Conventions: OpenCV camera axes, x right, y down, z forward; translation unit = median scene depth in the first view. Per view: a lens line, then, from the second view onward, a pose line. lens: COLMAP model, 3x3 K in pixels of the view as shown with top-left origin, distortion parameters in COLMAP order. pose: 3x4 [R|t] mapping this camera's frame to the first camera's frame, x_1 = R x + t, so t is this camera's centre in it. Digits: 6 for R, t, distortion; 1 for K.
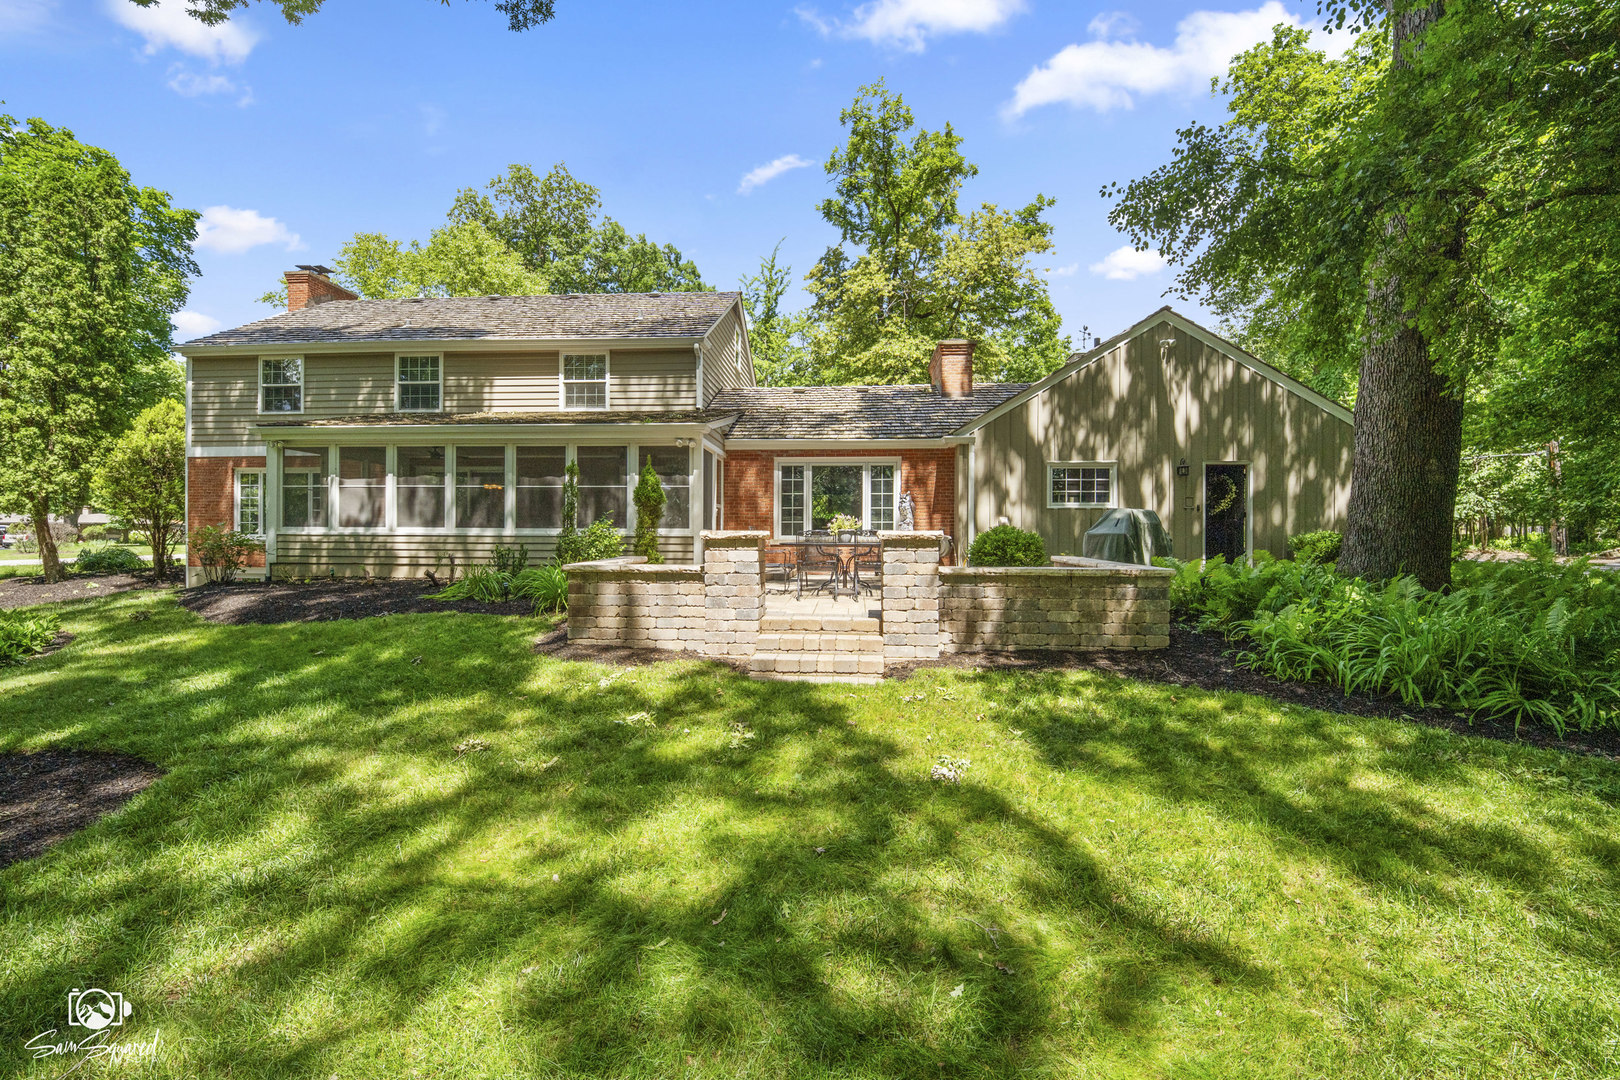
lens RADIAL K [[662.6, 0, 802.9], [0, 662.6, 547.6], [0, 0, 1]] dist [-0.008898, -0.001644]
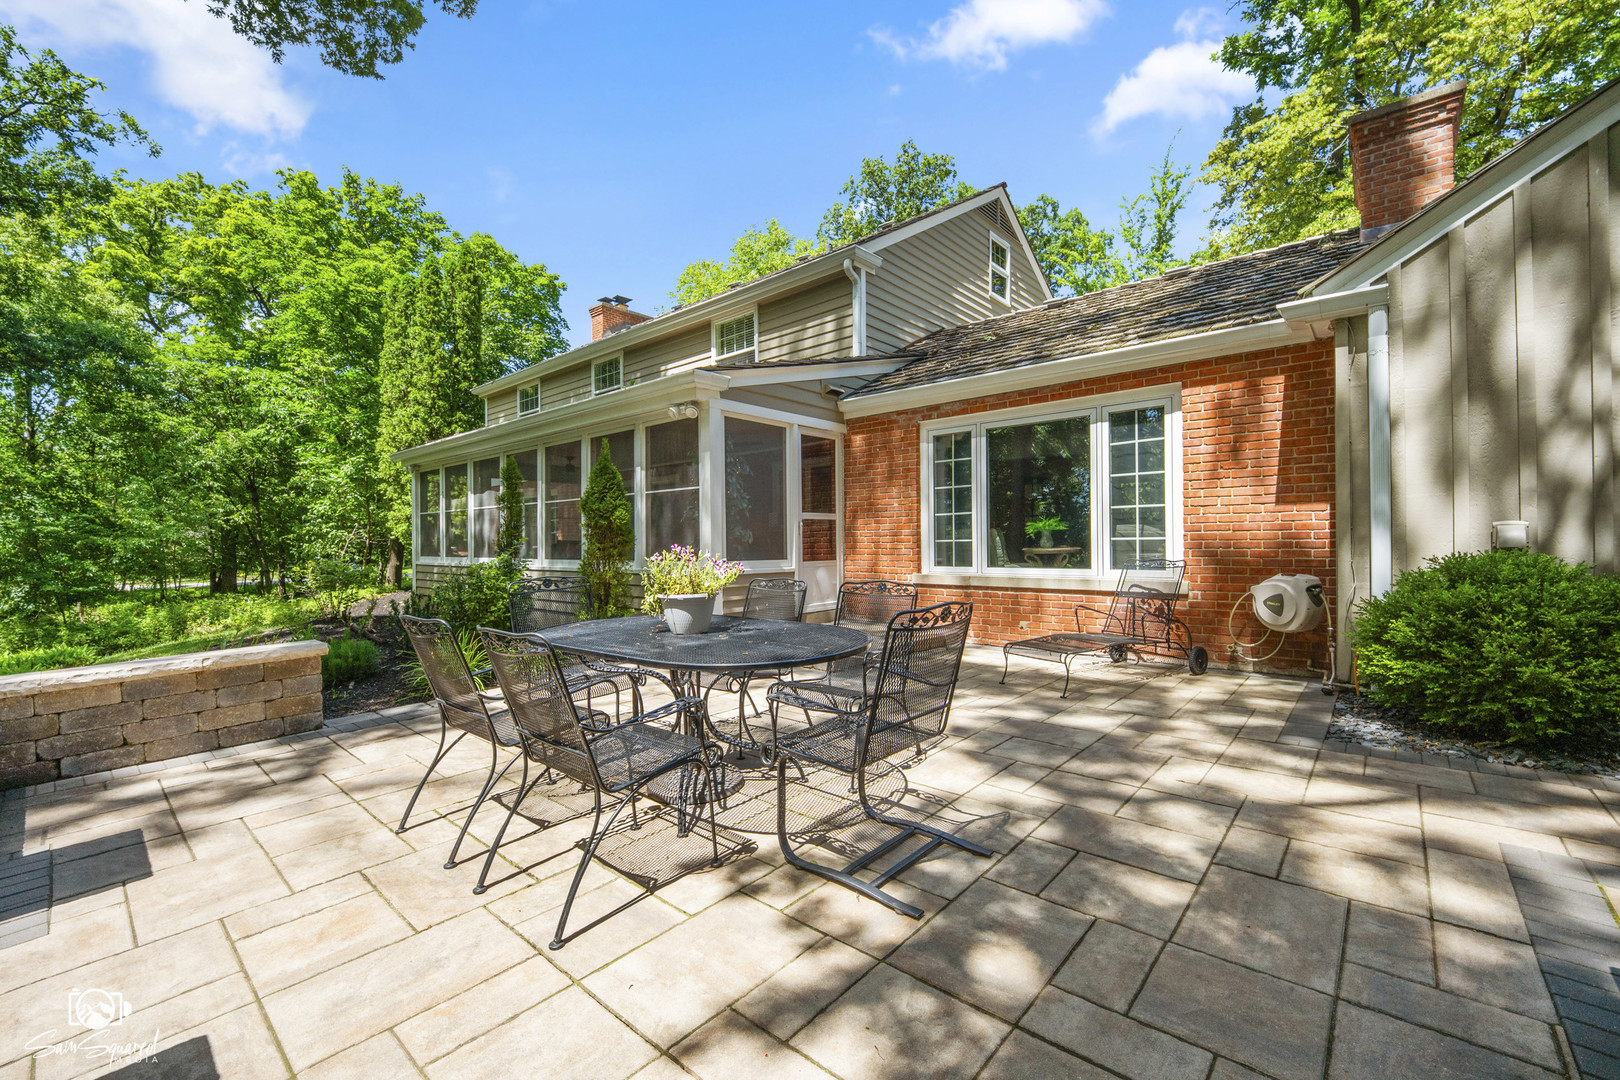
lens RADIAL K [[662.6, 0, 815.1], [0, 662.6, 535.7], [0, 0, 1]] dist [-0.008898, -0.001644]
pose [[0.799707, -0.018251, -0.600112, 0.153827], [0.008510, 0.999782, -0.019066, -0.024311], [0.600330, 0.010140, 0.799688, 0.378291]]
